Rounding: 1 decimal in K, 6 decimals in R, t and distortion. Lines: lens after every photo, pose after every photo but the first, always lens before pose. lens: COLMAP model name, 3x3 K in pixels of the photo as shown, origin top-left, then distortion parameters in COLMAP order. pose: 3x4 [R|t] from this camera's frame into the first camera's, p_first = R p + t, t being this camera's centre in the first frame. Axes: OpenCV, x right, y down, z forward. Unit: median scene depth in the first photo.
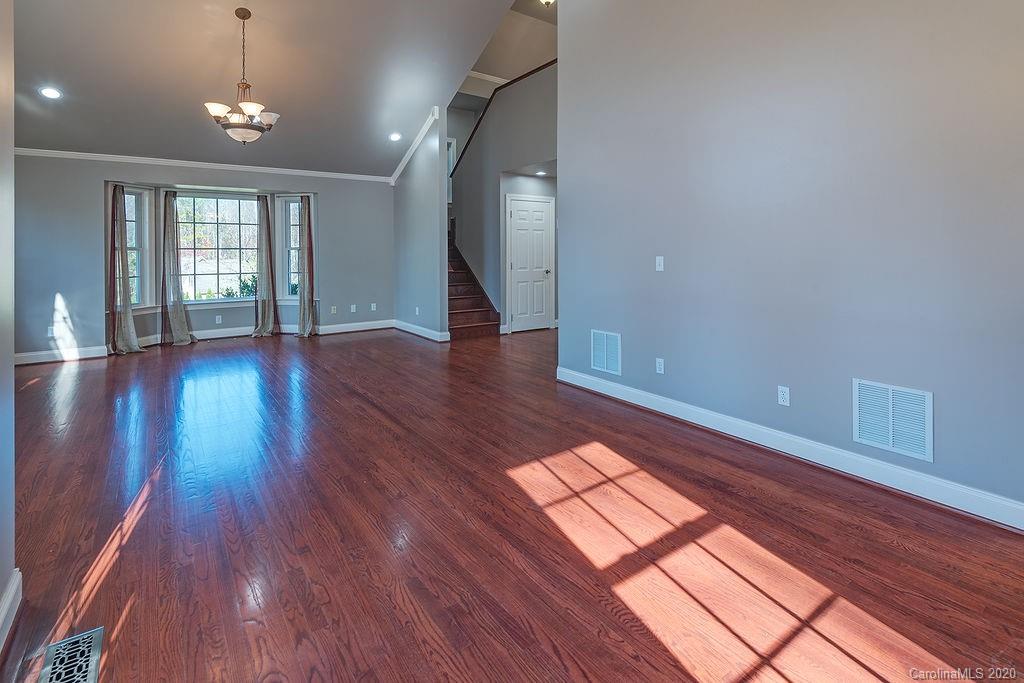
lens RADIAL K [[503.0, 0, 522.5], [0, 503.0, 300.4], [0, 0, 1]] dist [-0.001305, -0.000833]
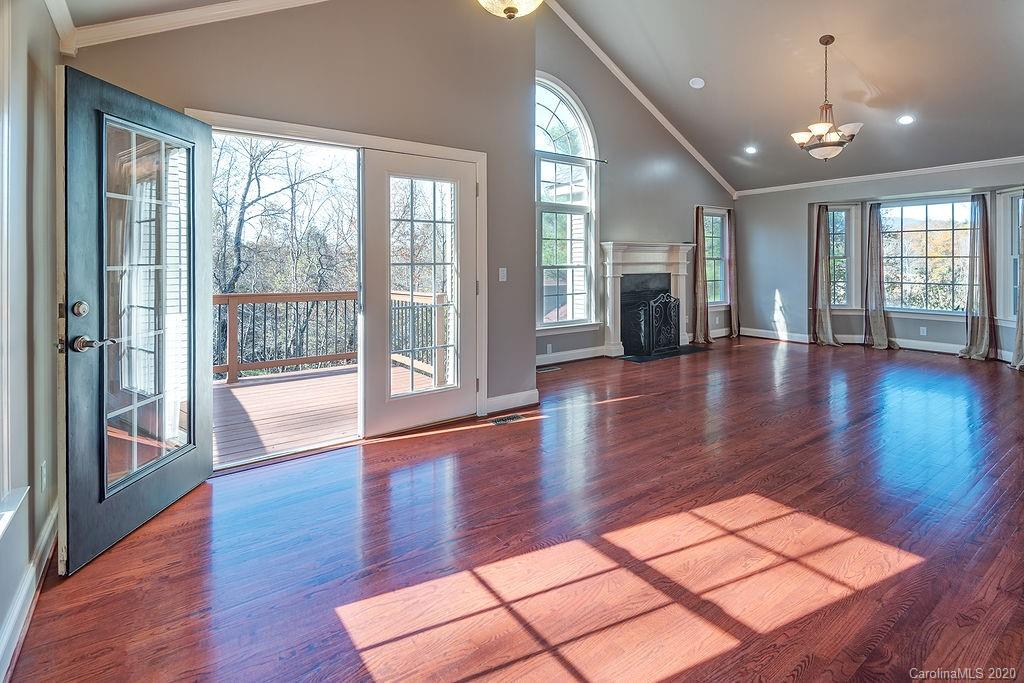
lens RADIAL K [[482.7, 0, 512.0], [0, 482.7, 341.5], [0, 0, 1]] dist [0.001433, -0.000206]
pose [[0.018365, 0.167331, -0.985730, 0.361235], [-0.095945, 0.981641, 0.164850, -0.023298], [0.995217, 0.091549, 0.034082, 0.218132]]
